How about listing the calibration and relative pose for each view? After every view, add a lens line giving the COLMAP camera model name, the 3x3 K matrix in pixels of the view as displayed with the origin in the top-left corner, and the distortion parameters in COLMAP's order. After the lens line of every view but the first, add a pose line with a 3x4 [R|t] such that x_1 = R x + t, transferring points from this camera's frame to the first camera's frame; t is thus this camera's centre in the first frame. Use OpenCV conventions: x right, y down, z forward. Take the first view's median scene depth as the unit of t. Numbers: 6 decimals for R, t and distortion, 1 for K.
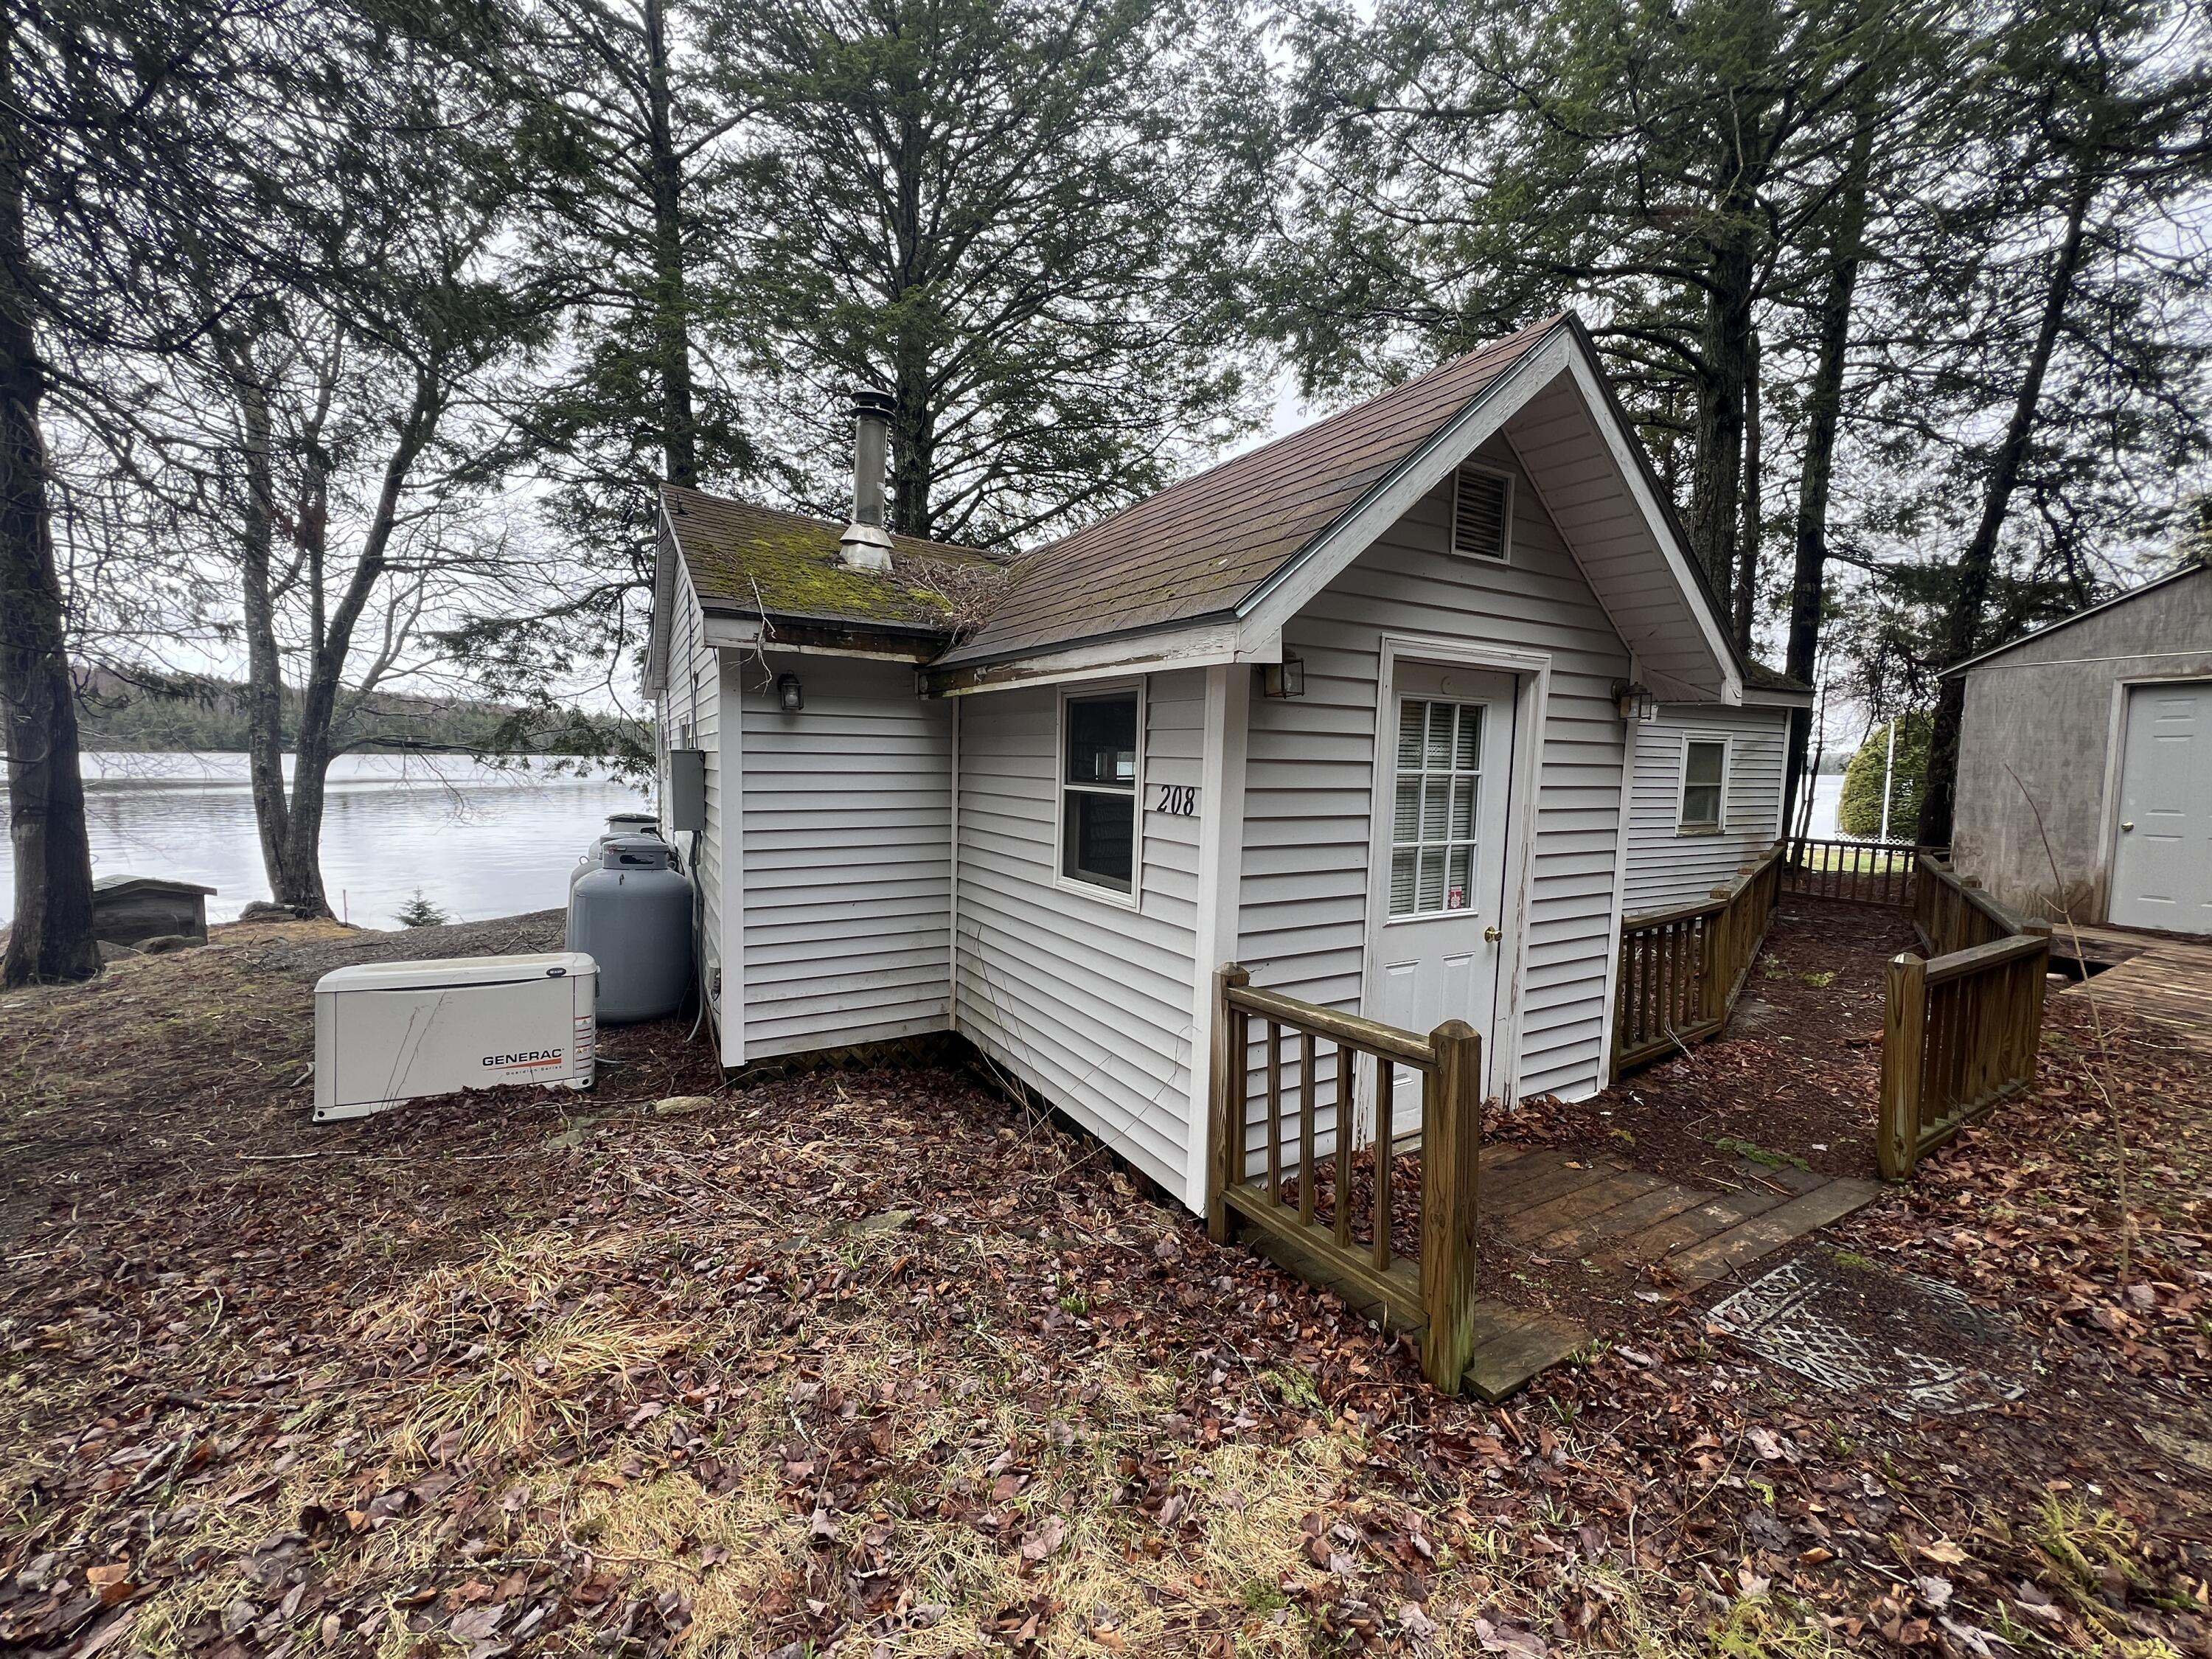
lens RADIAL K [[895.7, 0, 1100.9], [0, 895.7, 837.1], [0, 0, 1]] dist [-0.002998, -0.000041]
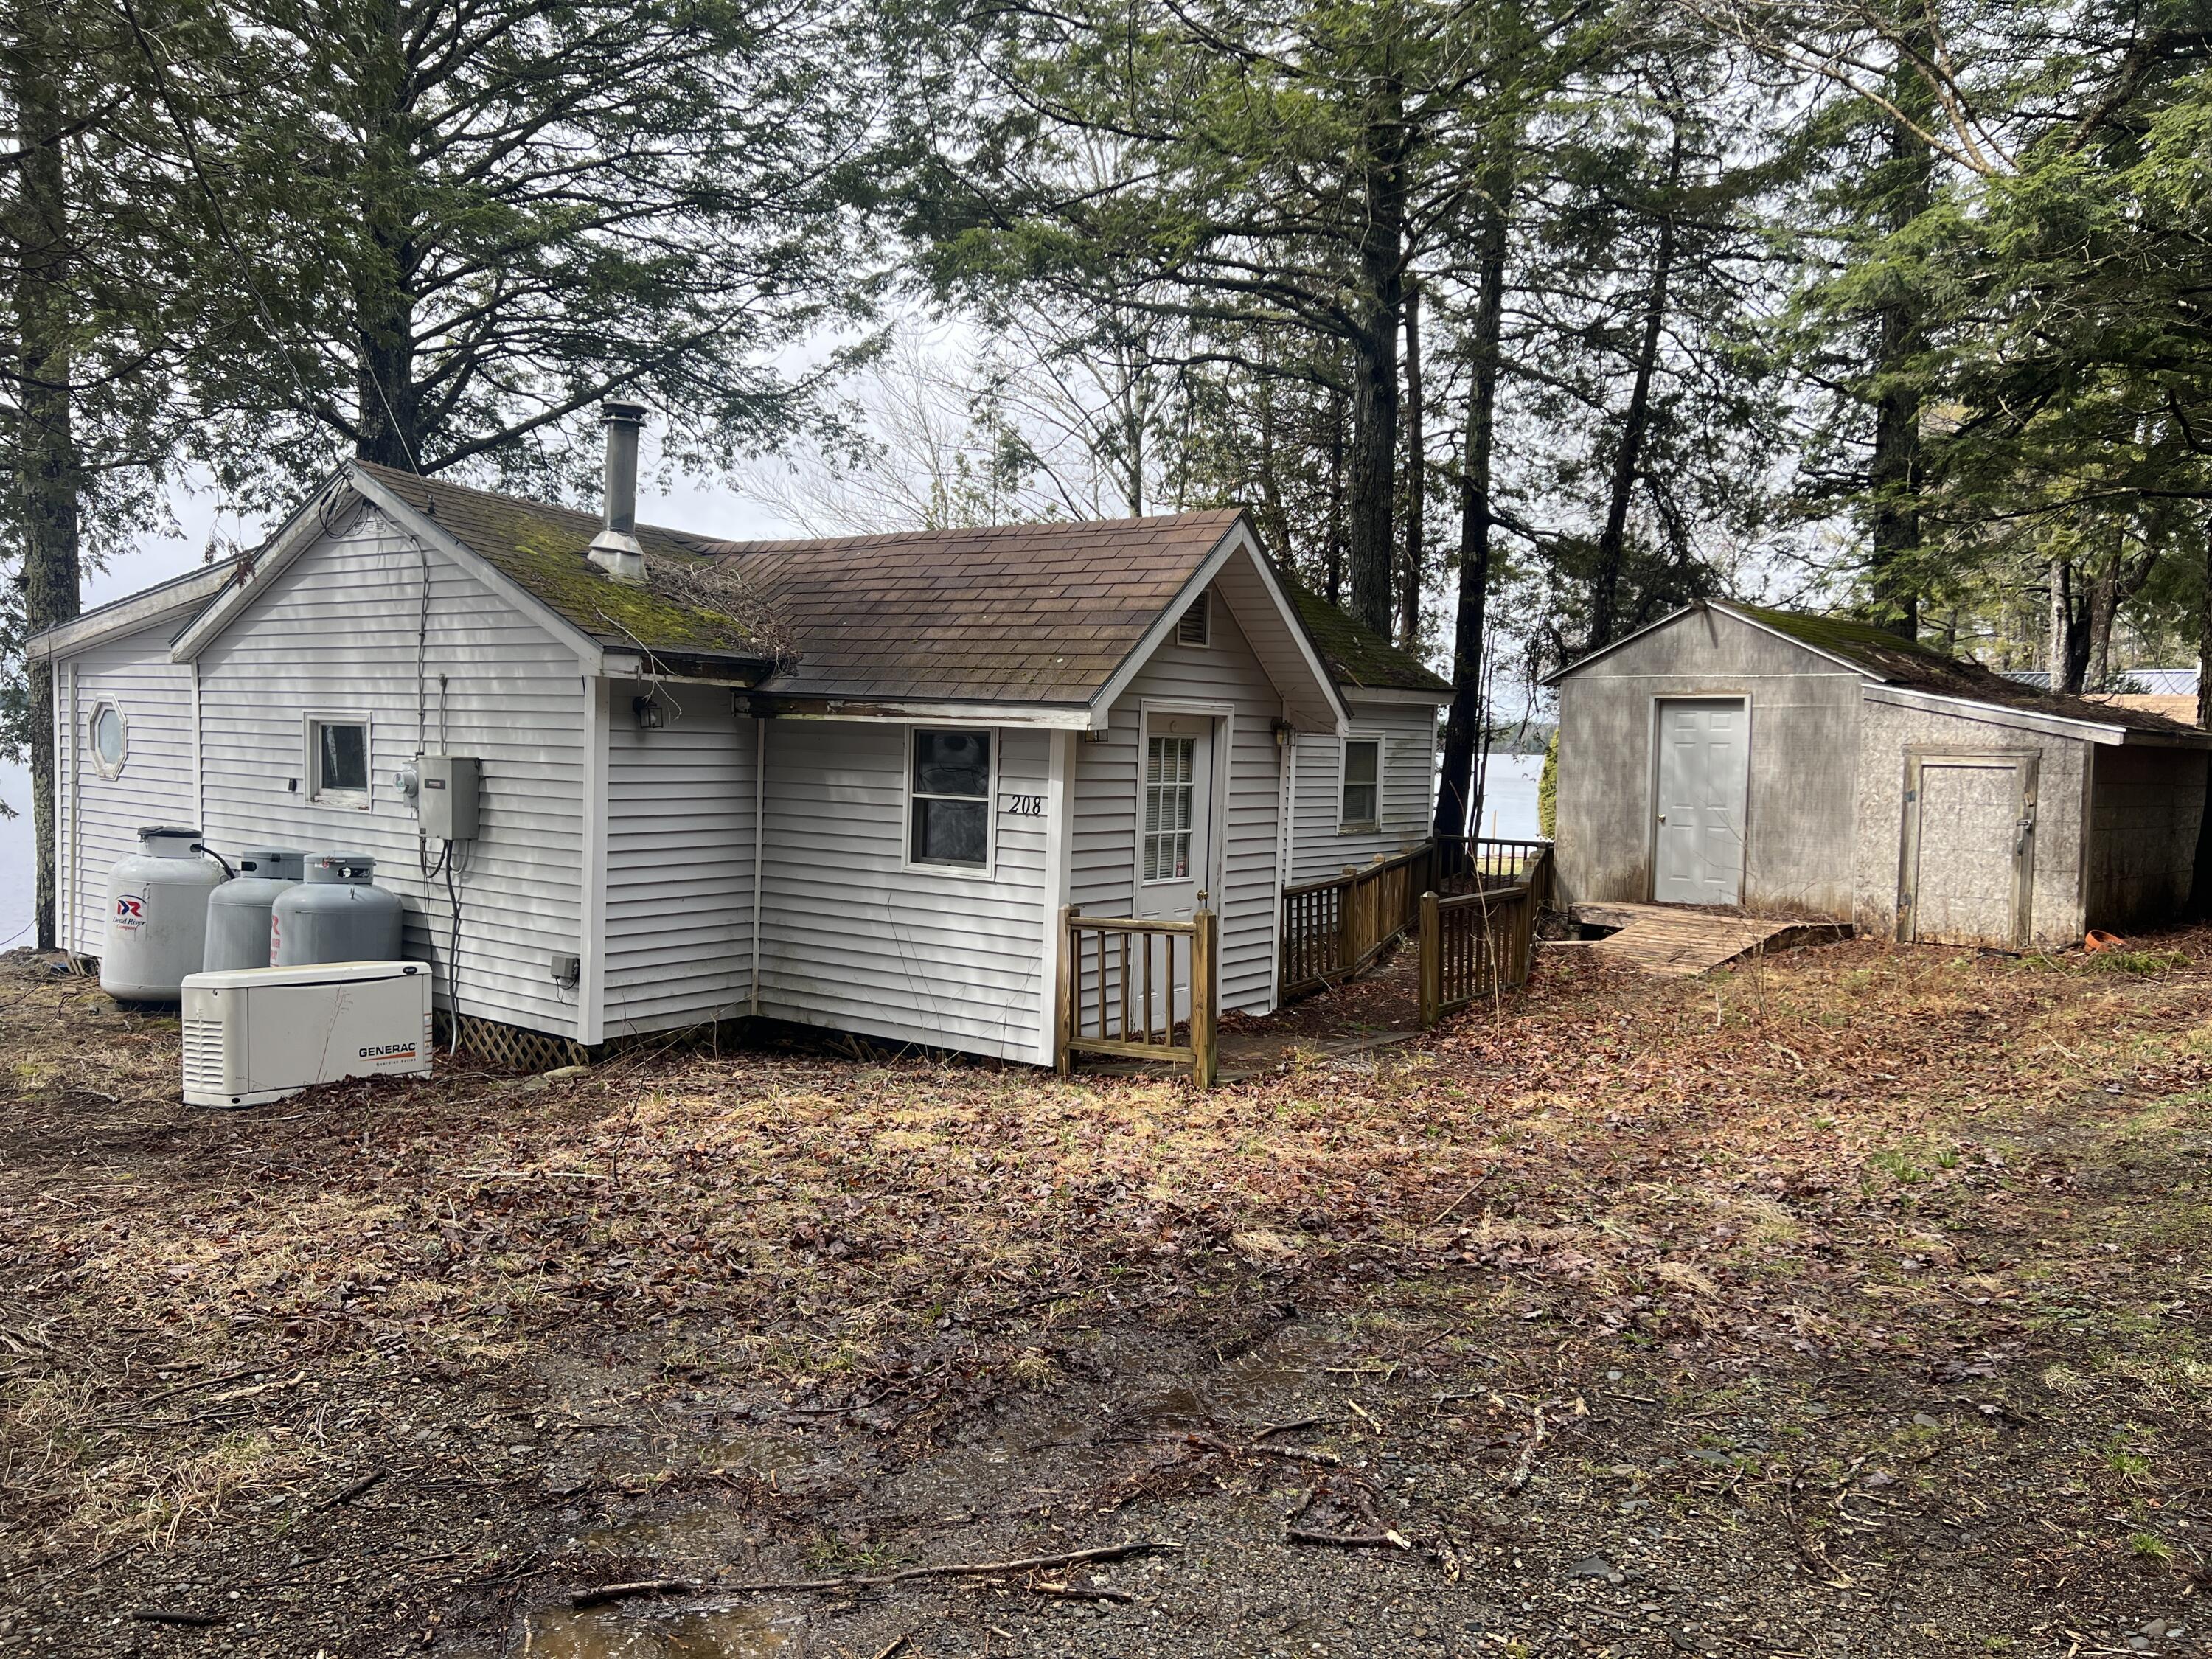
lens RADIAL K [[1672.5, 0, 1106.2], [0, 1672.5, 828.3], [0, 0, 1]] dist [0.006859, 0.000589]
pose [[0.918532, -0.014139, 0.395094, -0.728926], [0.023314, 0.999558, -0.018431, 0.043771], [-0.394658, 0.026141, 0.918456, -1.344191]]
